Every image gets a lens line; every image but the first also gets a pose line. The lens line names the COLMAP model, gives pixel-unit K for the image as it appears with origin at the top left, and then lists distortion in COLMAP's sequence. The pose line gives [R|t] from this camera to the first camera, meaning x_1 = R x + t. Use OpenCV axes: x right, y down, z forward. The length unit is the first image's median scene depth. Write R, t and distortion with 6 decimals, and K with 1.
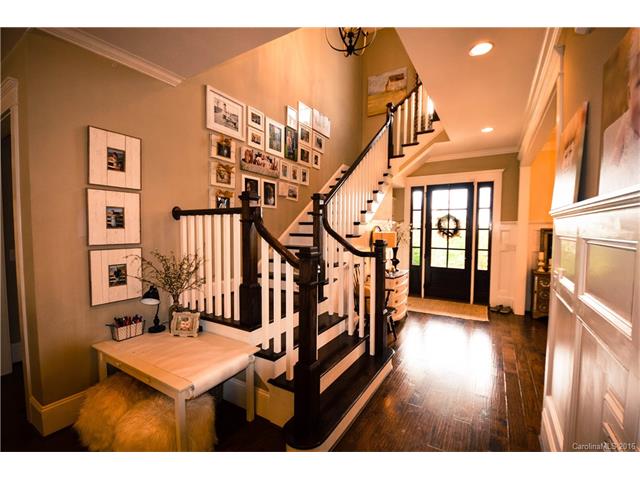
lens RADIAL K [[283.9, 0, 321.2], [0, 283.9, 242.1], [0, 0, 1]] dist [0.013925, -0.021217]
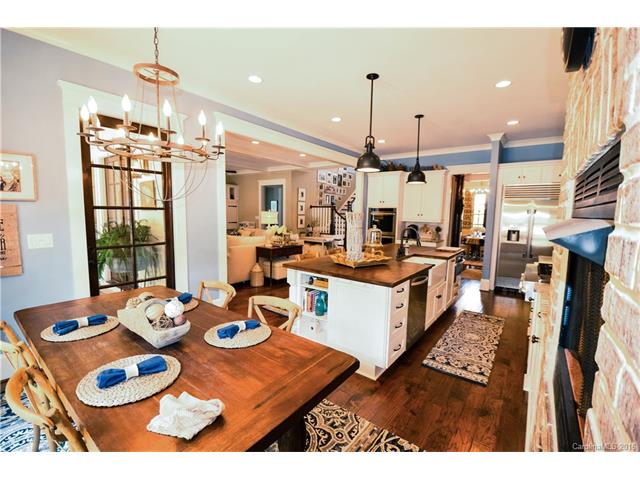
lens RADIAL K [[283.9, 0, 321.2], [0, 283.9, 242.1], [0, 0, 1]] dist [0.013925, -0.021217]
pose [[0.994711, 0.030172, -0.098179, 0.000599], [-0.025252, 0.998381, 0.050974, 0.108305], [0.099558, -0.048225, 0.993862, -1.756499]]
